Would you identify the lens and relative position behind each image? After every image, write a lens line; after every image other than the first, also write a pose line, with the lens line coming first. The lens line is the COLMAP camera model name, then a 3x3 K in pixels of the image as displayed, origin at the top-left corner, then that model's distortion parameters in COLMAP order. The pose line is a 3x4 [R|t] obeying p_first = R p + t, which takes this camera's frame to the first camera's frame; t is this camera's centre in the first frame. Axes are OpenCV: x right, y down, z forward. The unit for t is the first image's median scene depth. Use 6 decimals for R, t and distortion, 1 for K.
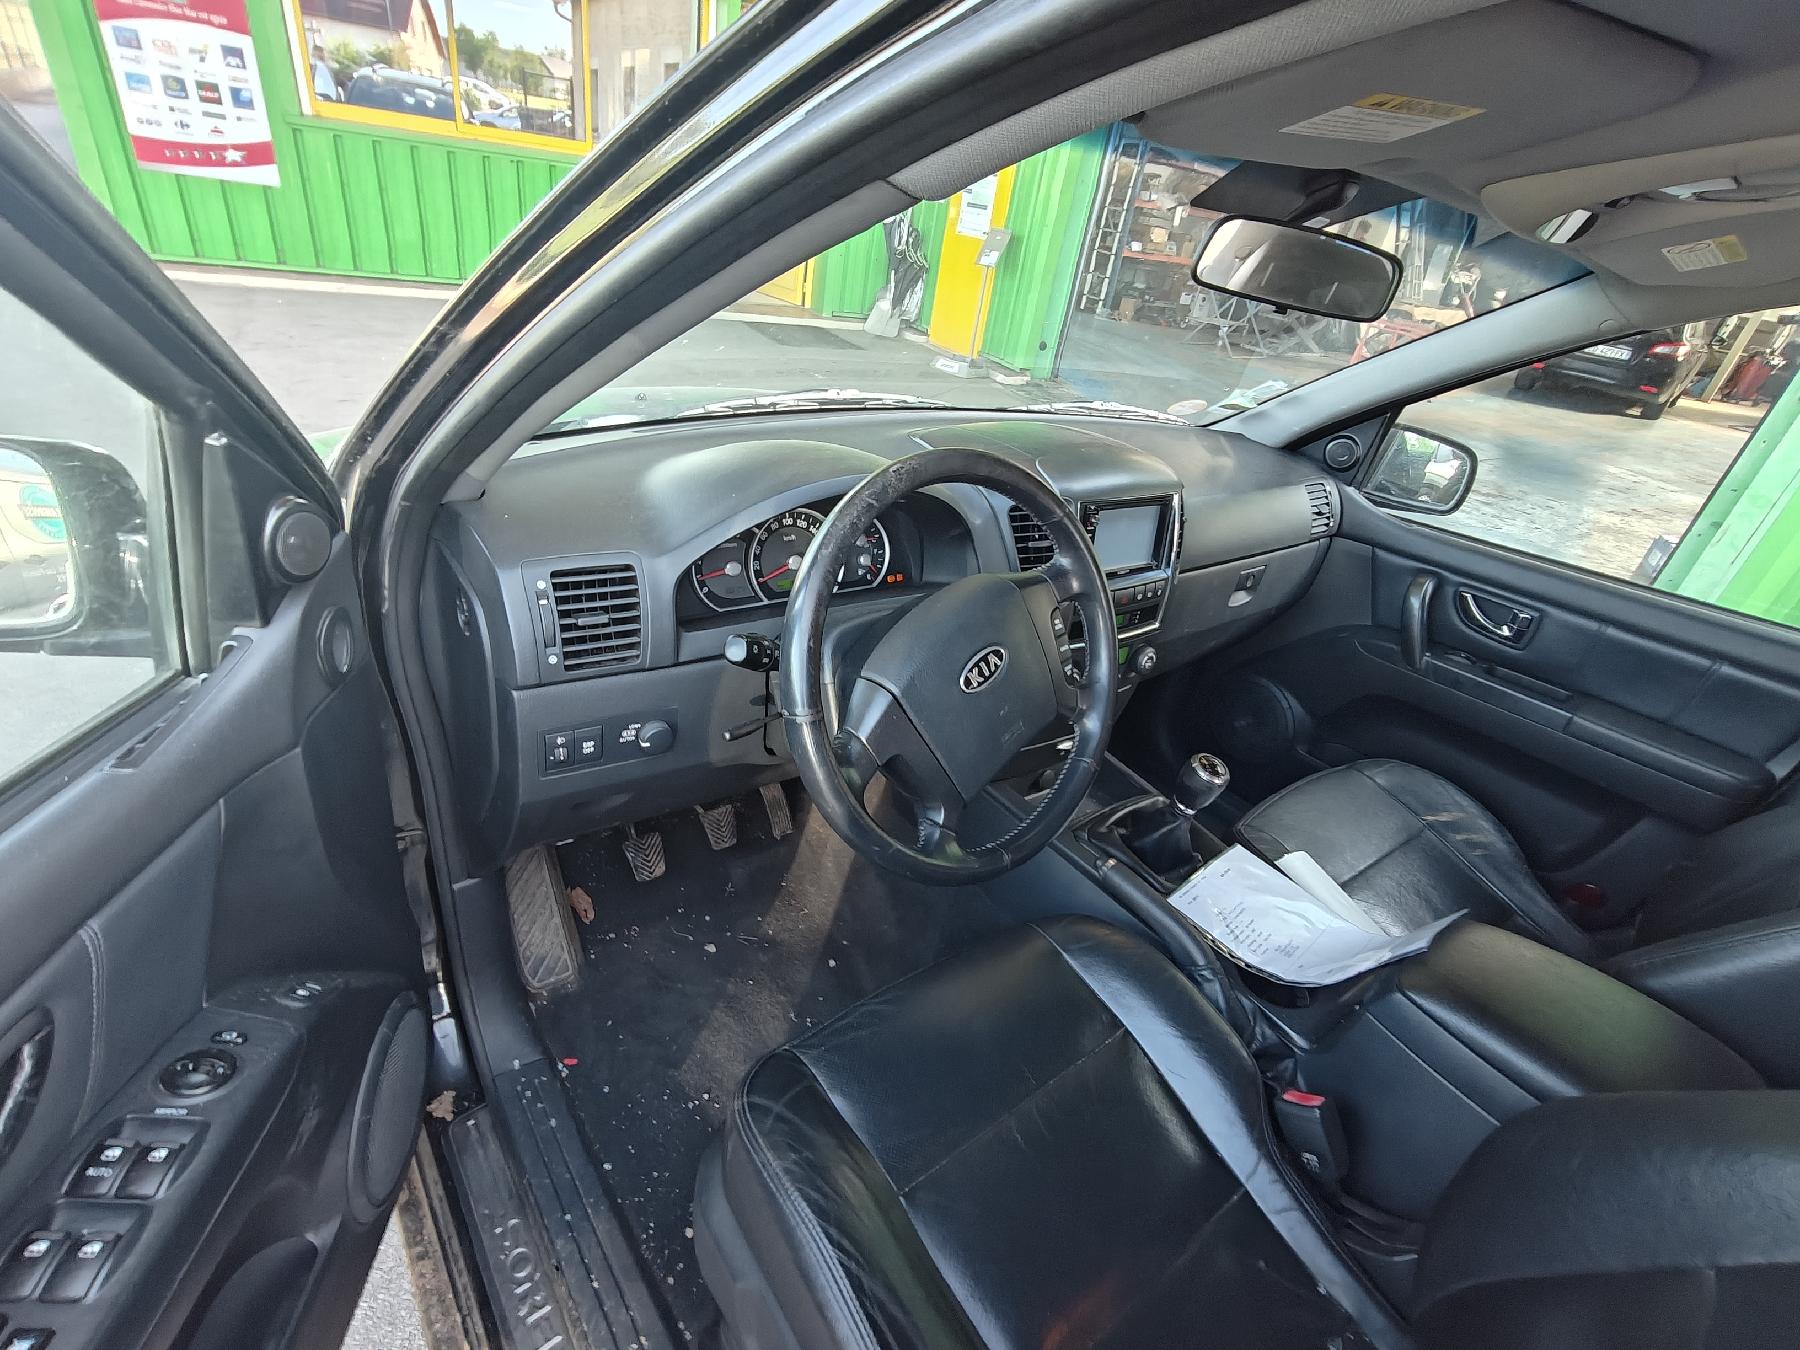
lens RADIAL K [[837.3, 0, 886.0], [0, 837.3, 684.9], [0, 0, 1]] dist [0.009544, 0.000511]
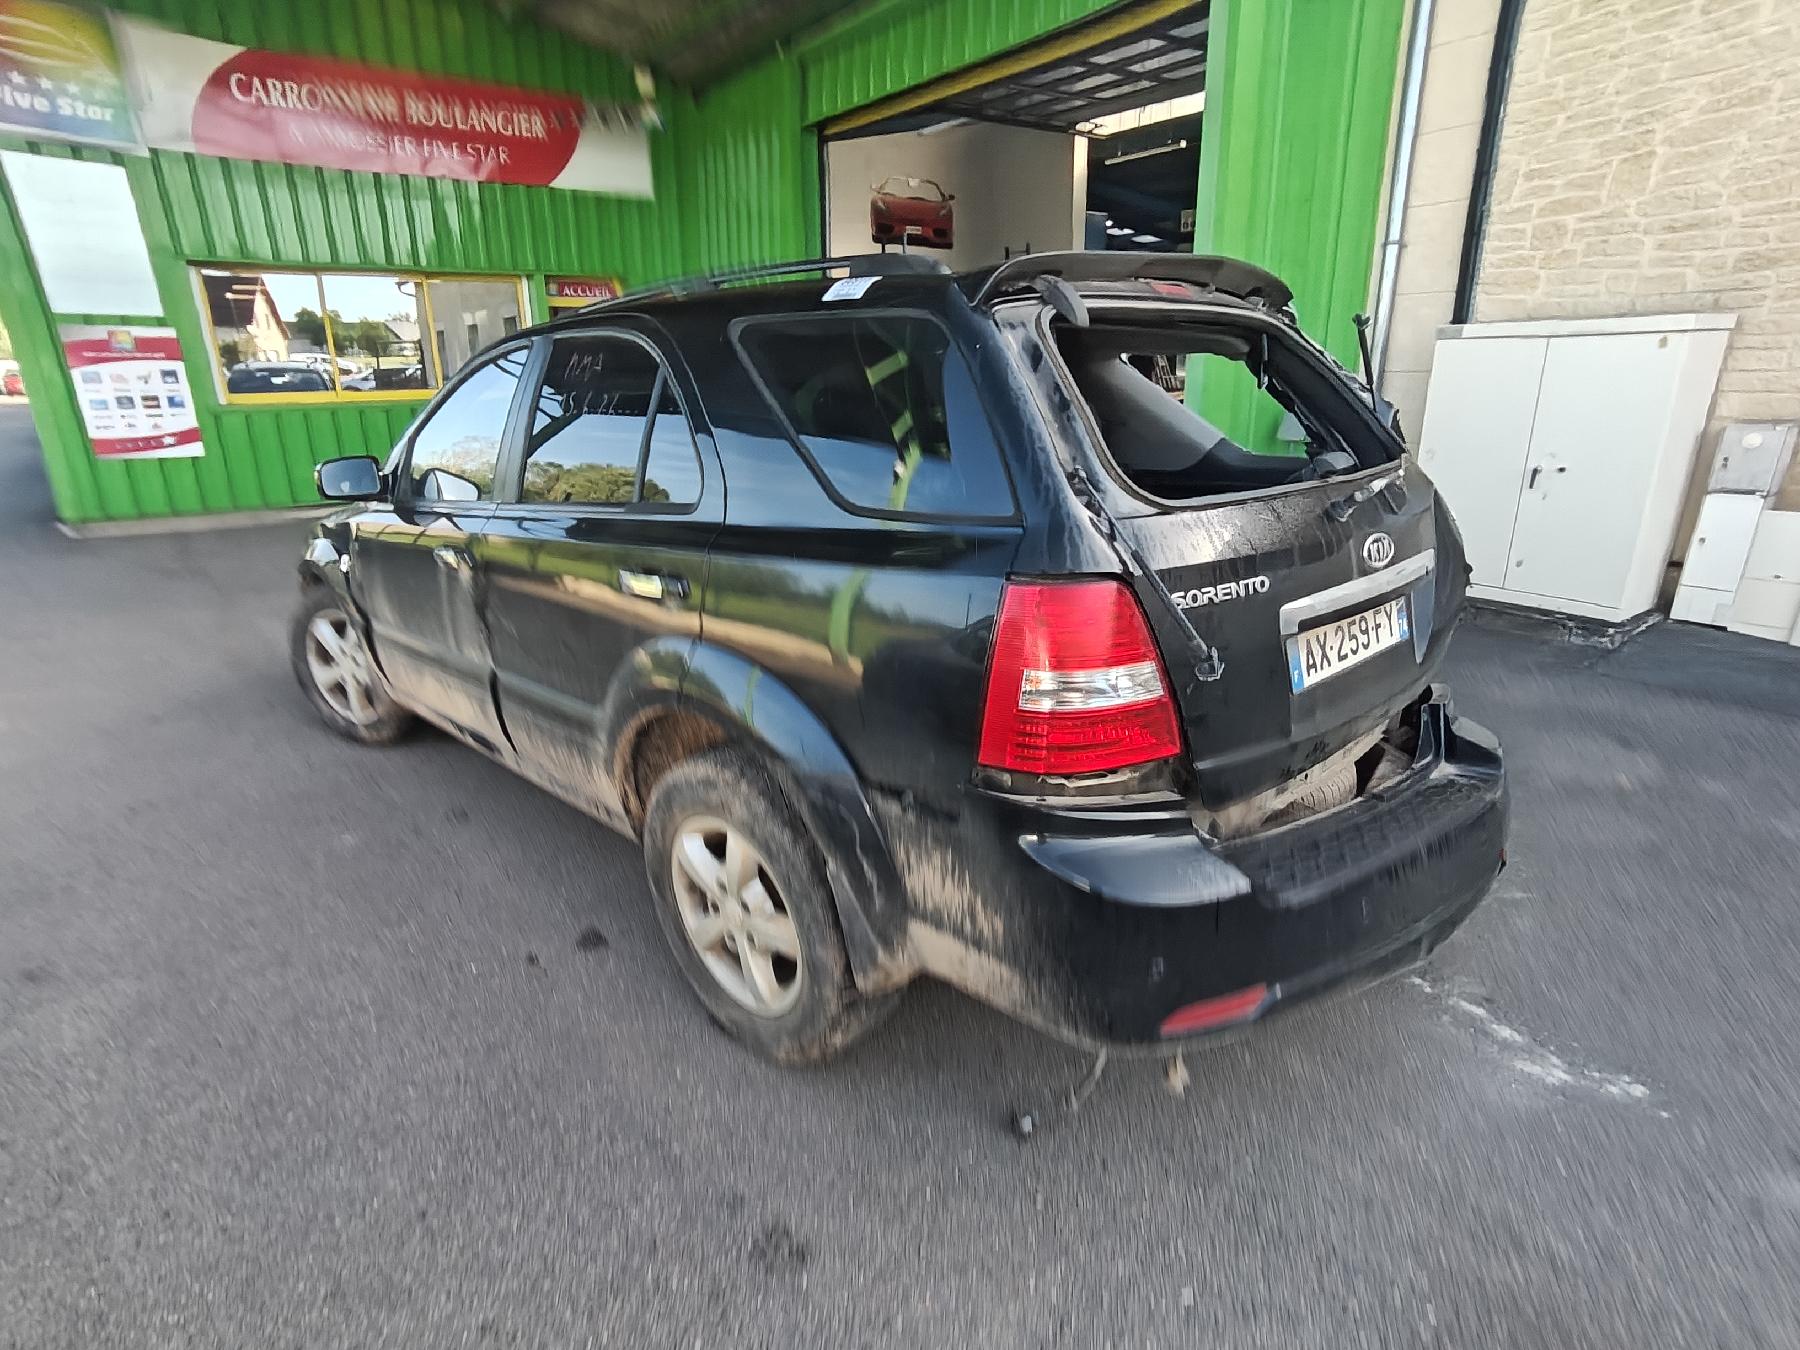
lens RADIAL K [[897.3, 0, 923.9], [0, 897.3, 640.9], [0, 0, 1]] dist [-0.003353, 0.013570]
pose [[0.970272, -0.204146, 0.129991, 0.115823], [0.228737, 0.949005, -0.216954, 0.208570], [-0.079072, 0.240238, 0.967488, -0.322711]]
